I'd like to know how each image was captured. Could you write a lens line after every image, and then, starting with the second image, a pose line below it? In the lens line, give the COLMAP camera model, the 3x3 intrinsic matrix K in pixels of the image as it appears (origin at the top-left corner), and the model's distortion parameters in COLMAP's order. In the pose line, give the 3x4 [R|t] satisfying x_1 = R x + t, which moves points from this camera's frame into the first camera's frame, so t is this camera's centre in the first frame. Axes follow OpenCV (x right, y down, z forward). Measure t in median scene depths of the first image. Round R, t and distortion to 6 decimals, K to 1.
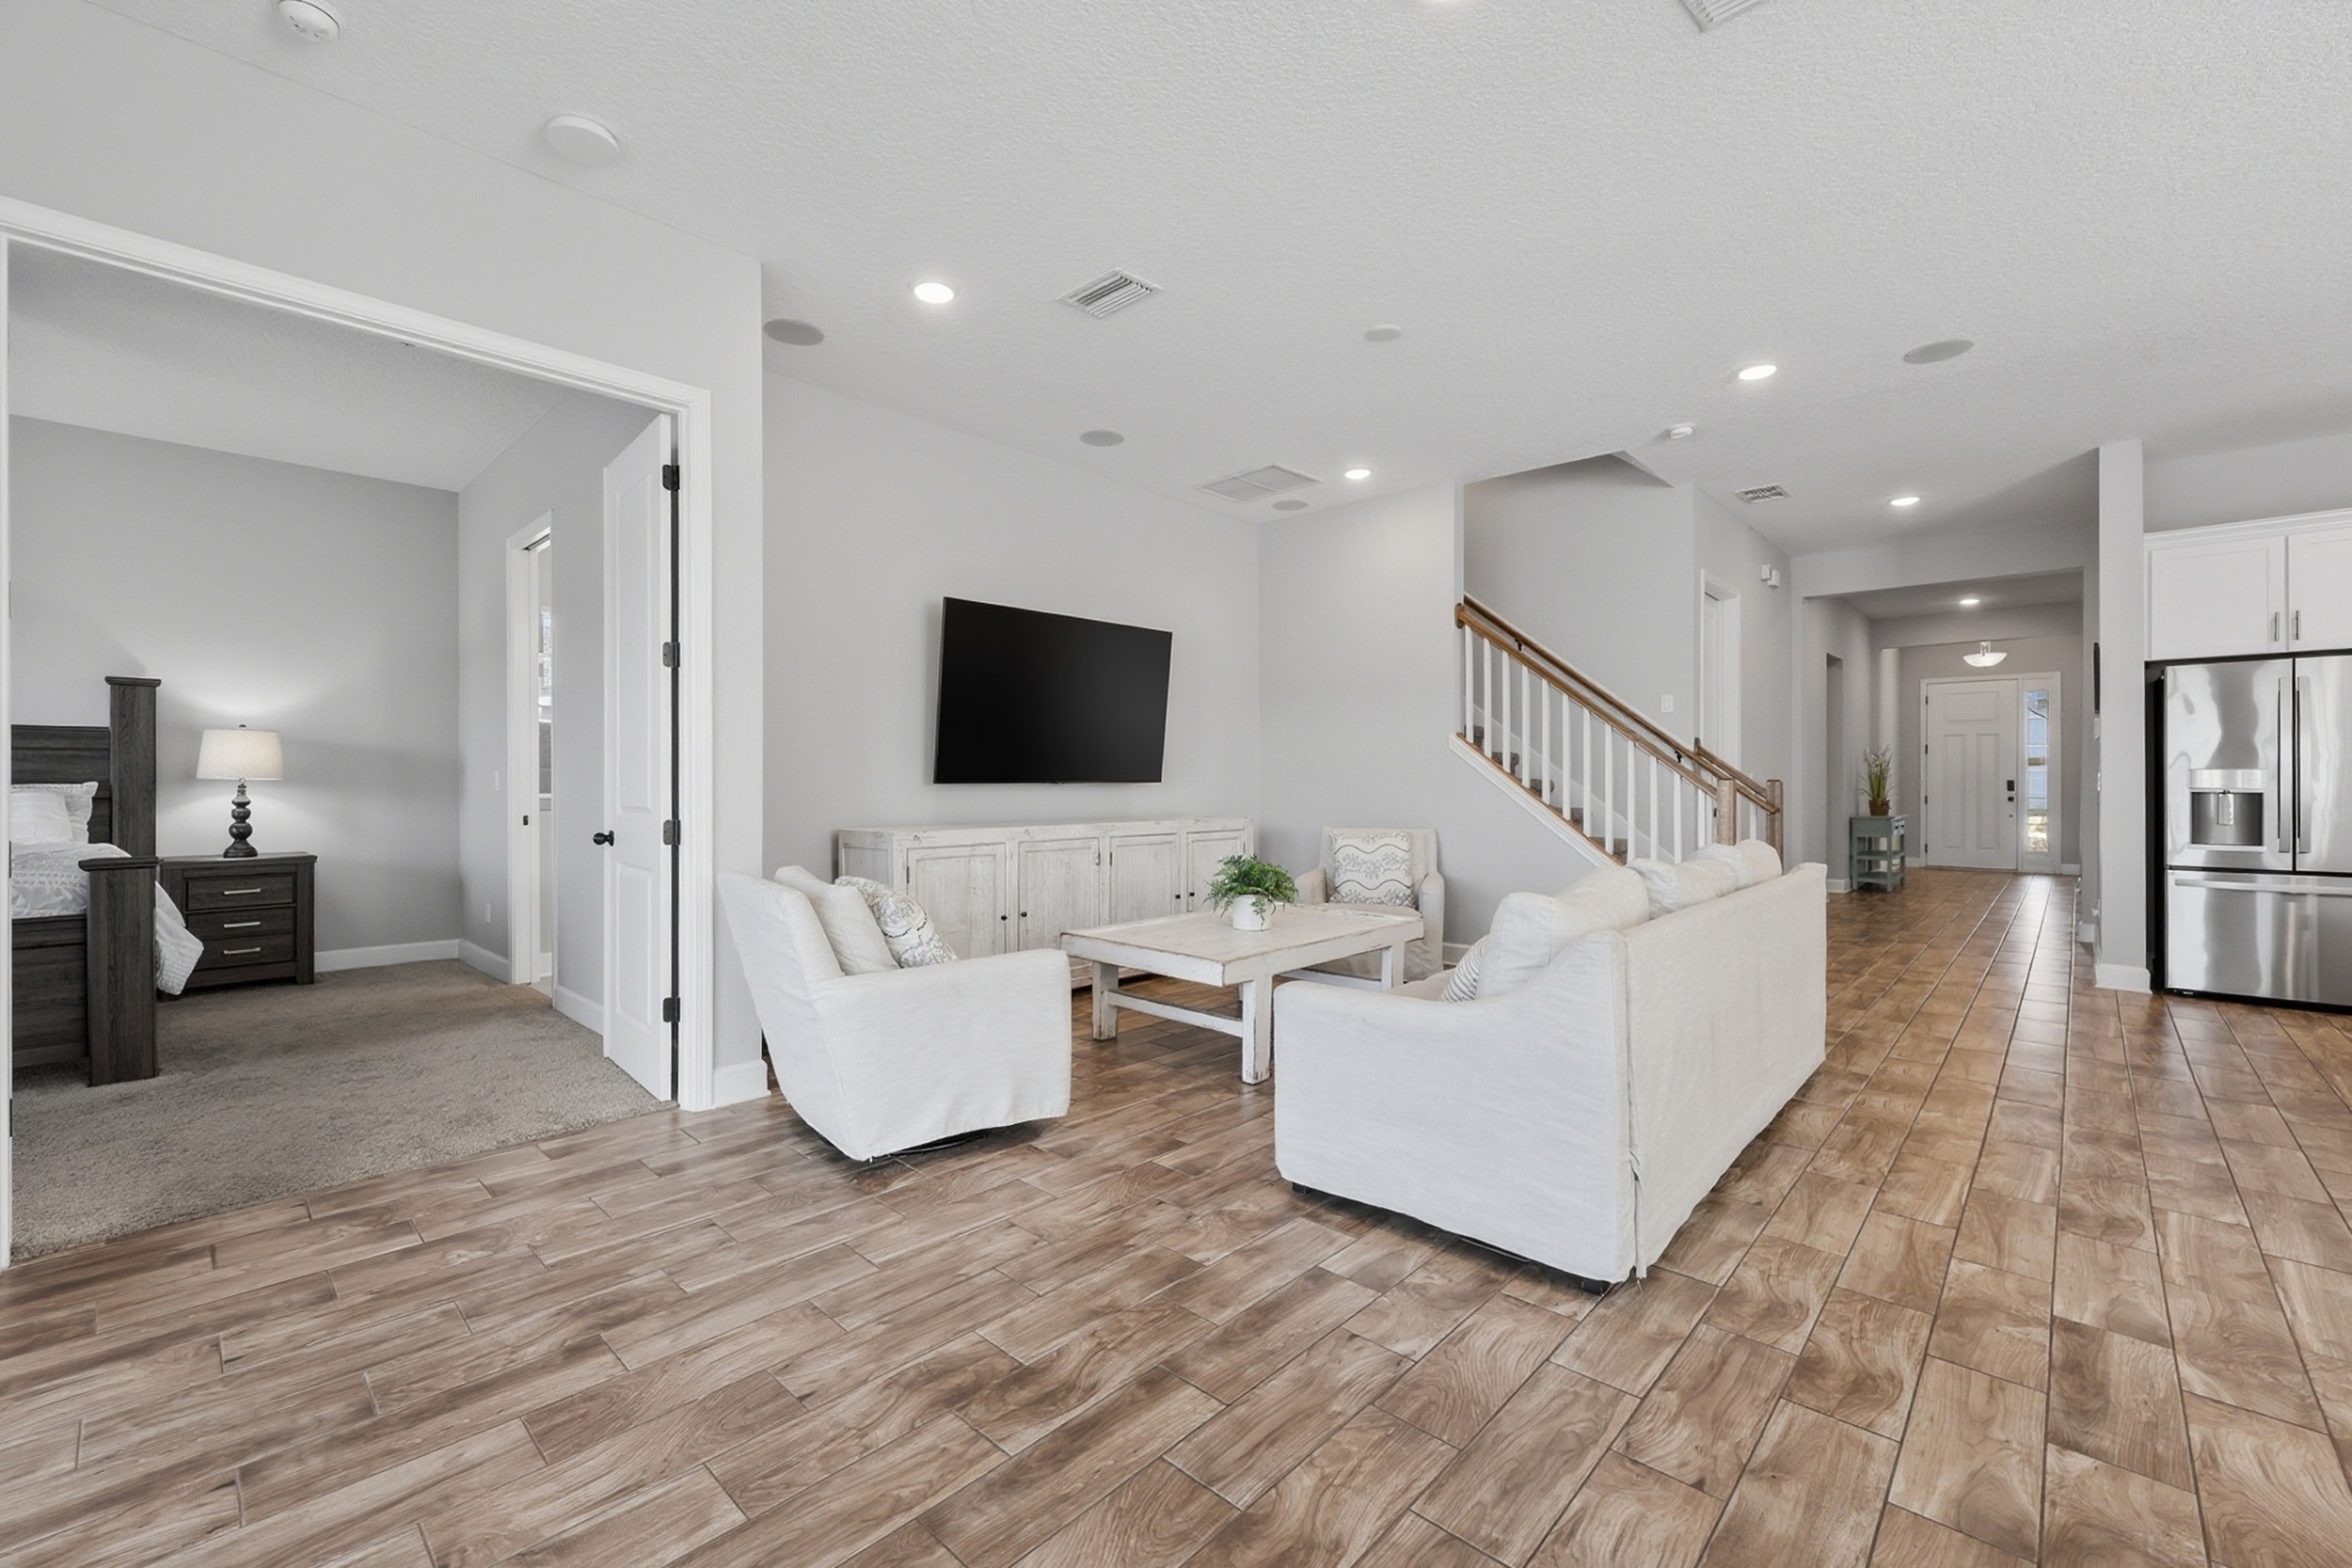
lens RADIAL K [[960.0, 0, 1176.0], [0, 960.0, 784.0], [0, 0, 1]] dist [0.000572, 0.000039]
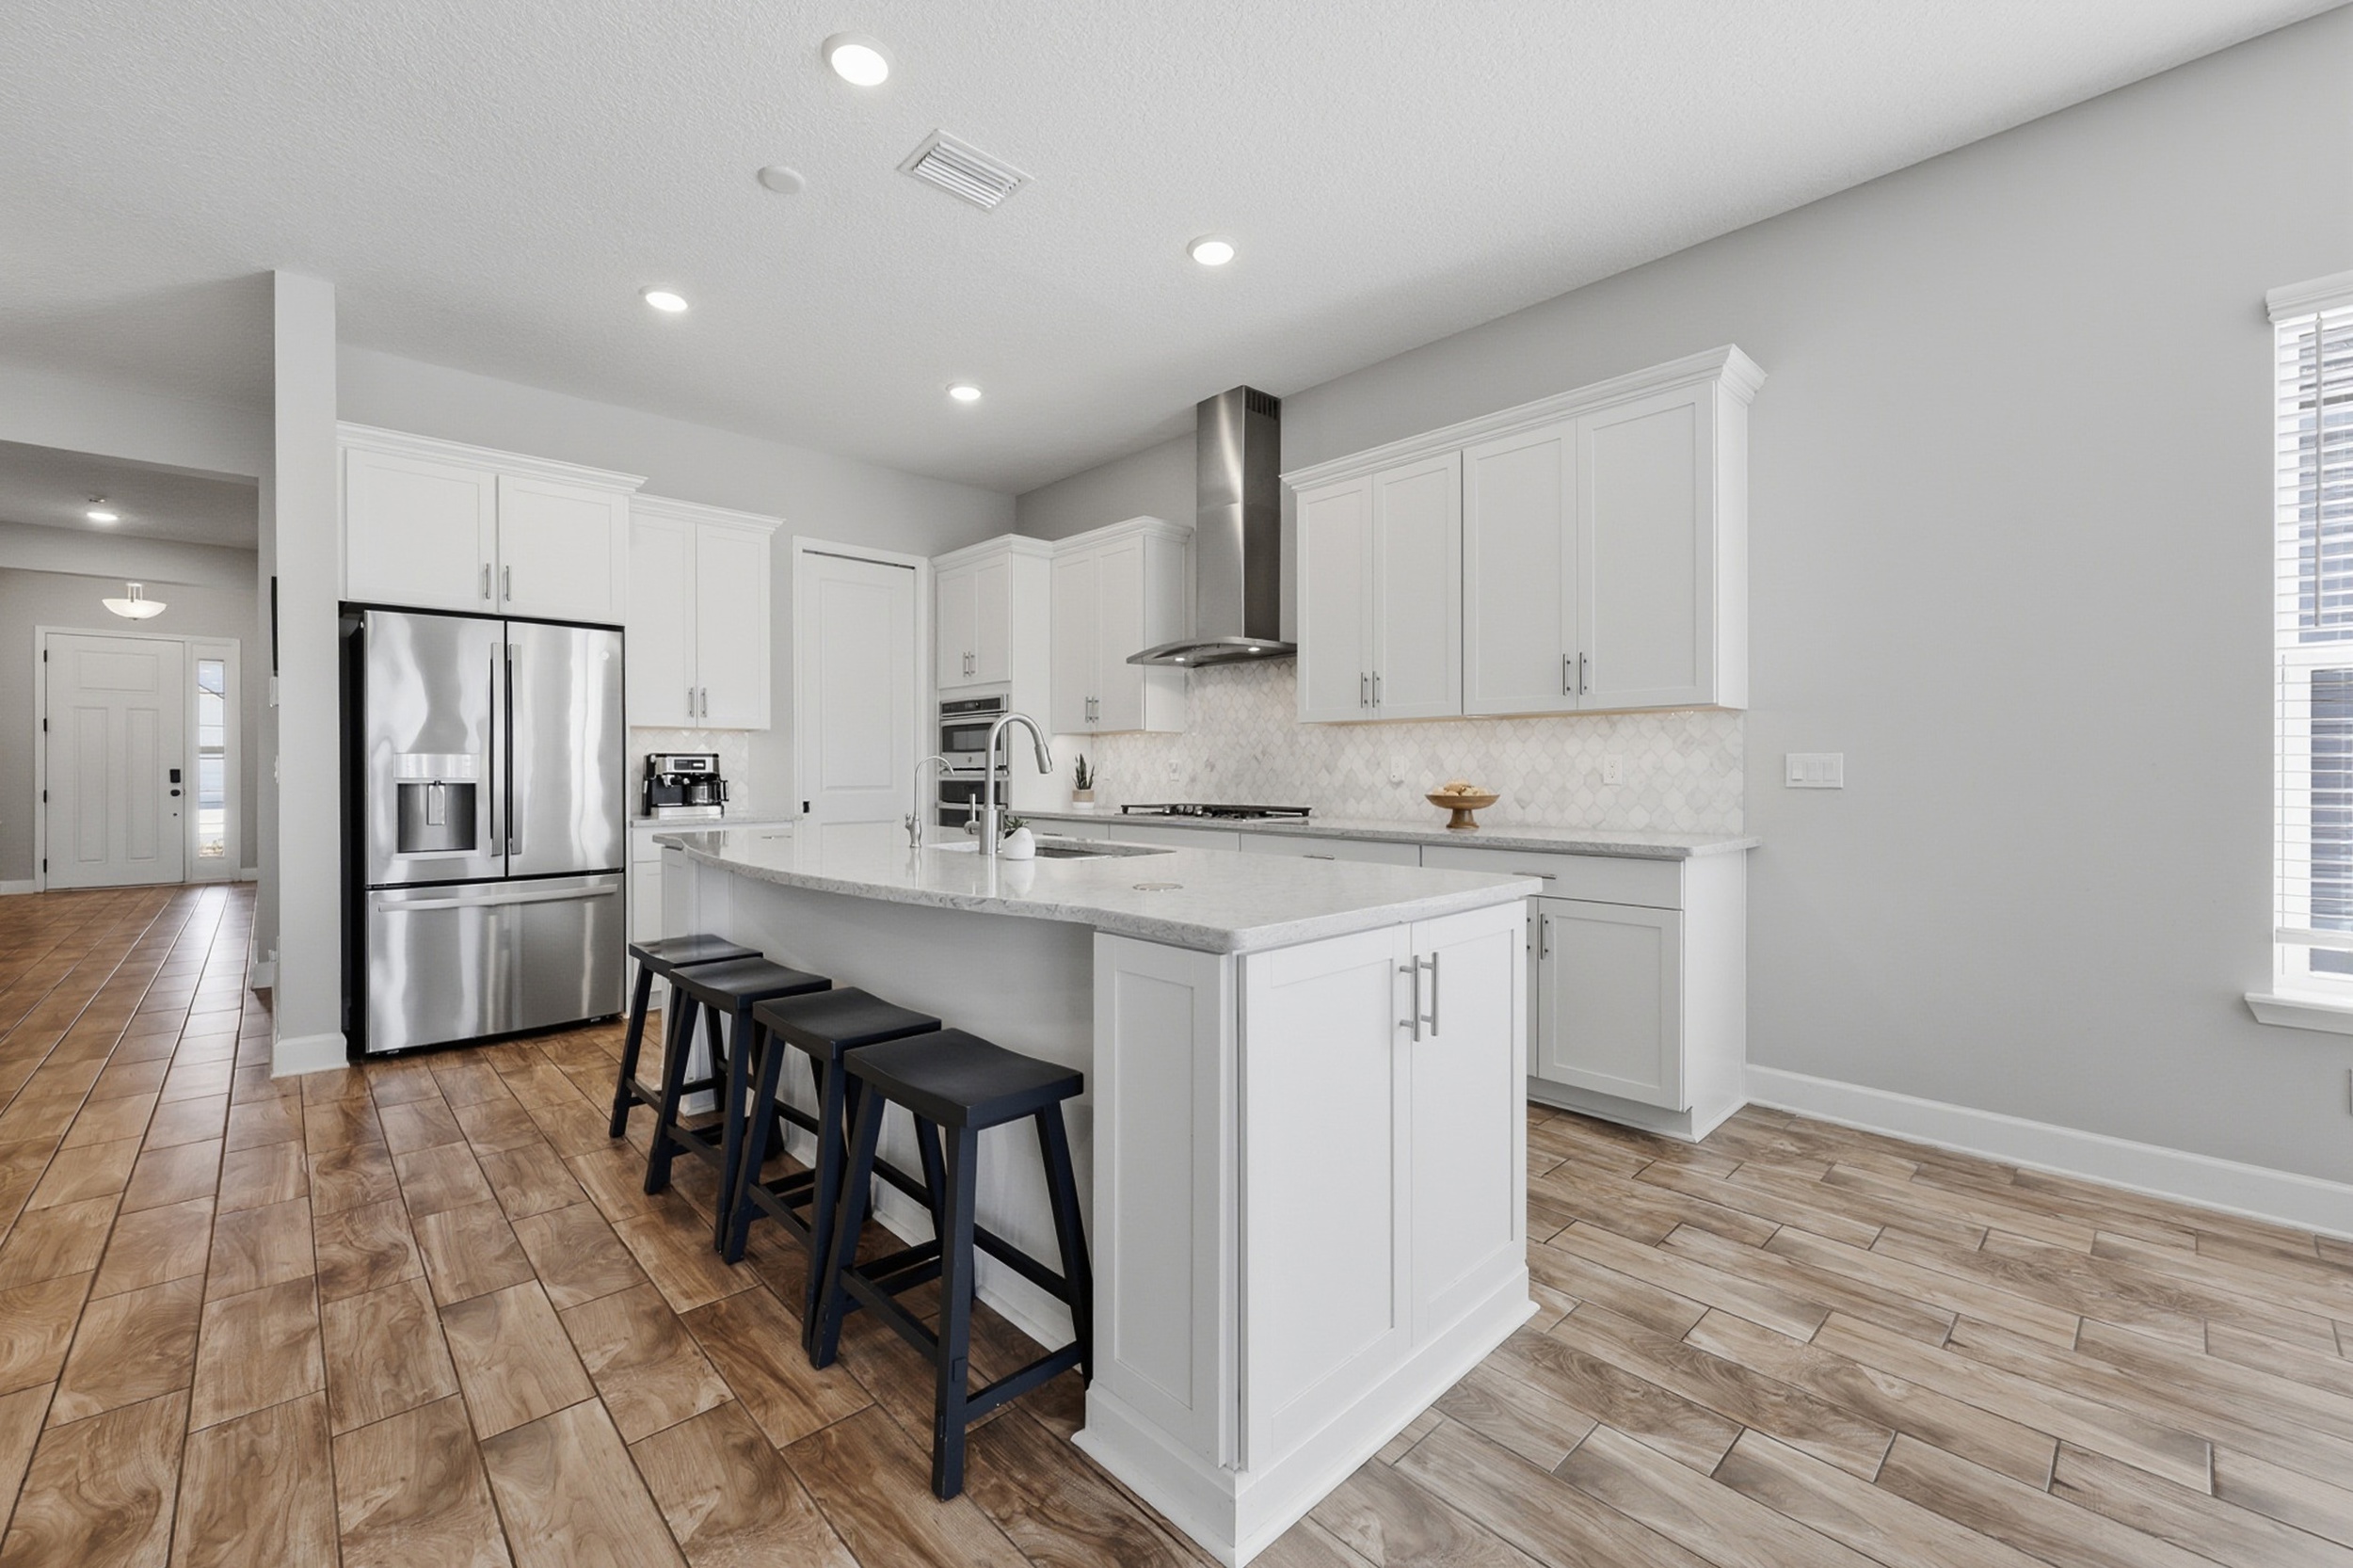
lens RADIAL K [[954.6, 0, 1174.5], [0, 954.6, 769.6], [0, 0, 1]] dist [-0.001900, -0.000359]
pose [[0.056864, 0.002101, 0.998380, 0.342015], [0.002659, 0.999994, -0.002256, 0.001046], [-0.998378, 0.002783, 0.056858, 0.345172]]
